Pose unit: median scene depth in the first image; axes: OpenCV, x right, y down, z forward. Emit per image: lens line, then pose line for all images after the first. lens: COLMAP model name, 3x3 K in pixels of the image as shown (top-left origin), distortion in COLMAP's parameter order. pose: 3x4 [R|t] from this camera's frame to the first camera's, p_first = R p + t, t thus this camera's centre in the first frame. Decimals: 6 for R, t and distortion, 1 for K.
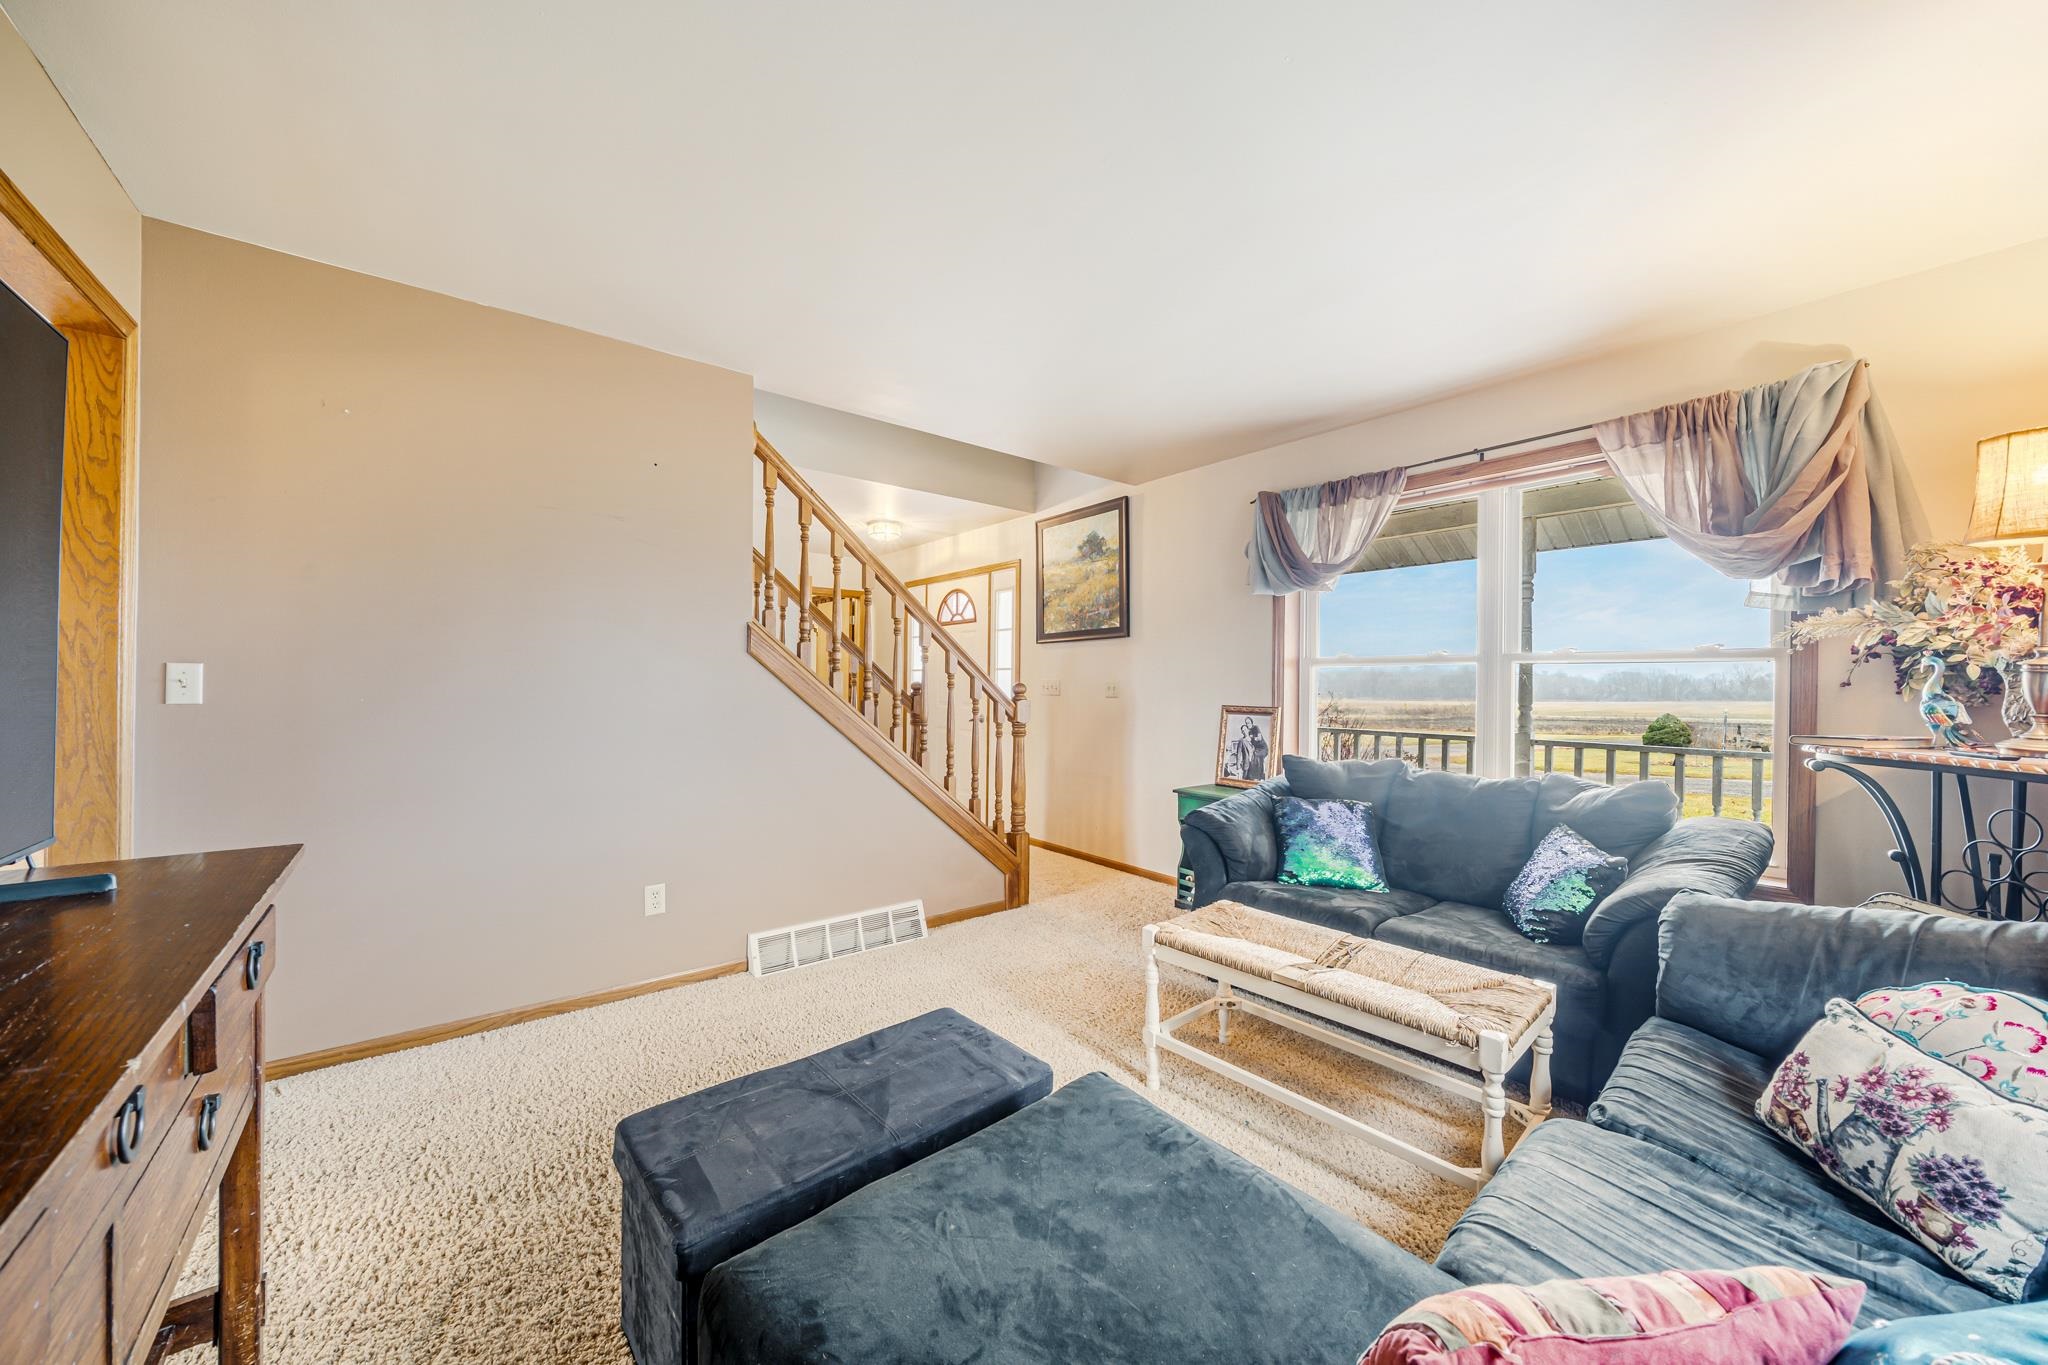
lens RADIAL K [[716.4, 0, 1011.6], [0, 716.4, 691.3], [0, 0, 1]] dist [-0.001022, 0.000052]
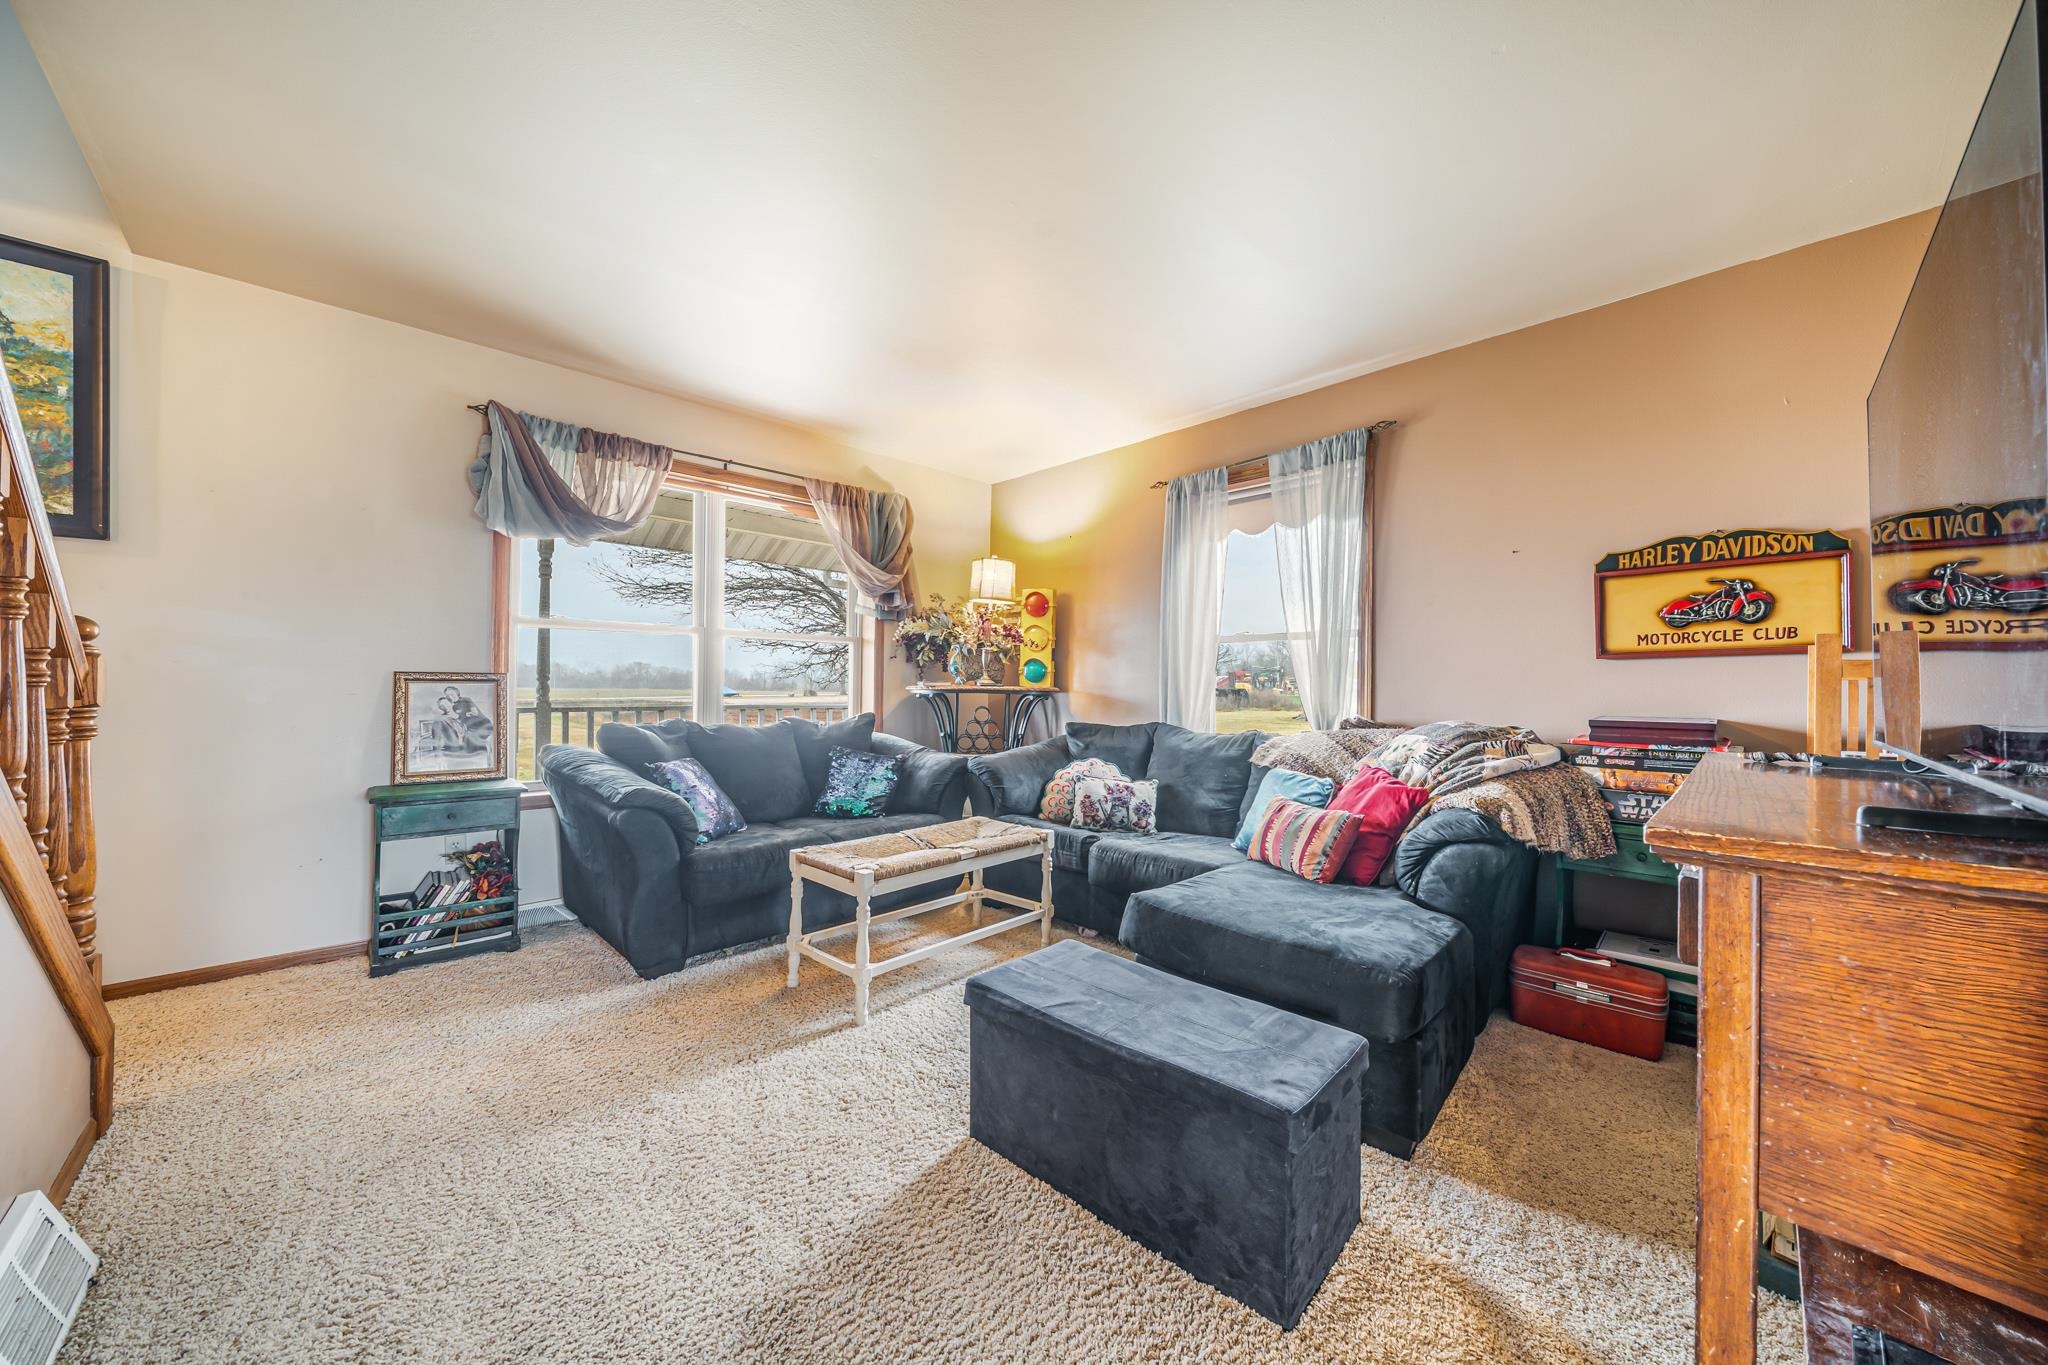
lens RADIAL K [[712.3, 0, 1024.0], [0, 712.3, 682.5], [0, 0, 1]] dist [-0.000313, 0.000026]
pose [[-0.101589, -0.030144, 0.994370, -0.559838], [-0.014454, 0.999480, 0.028823, 0.001039], [-0.994721, -0.011445, -0.101972, 0.549210]]
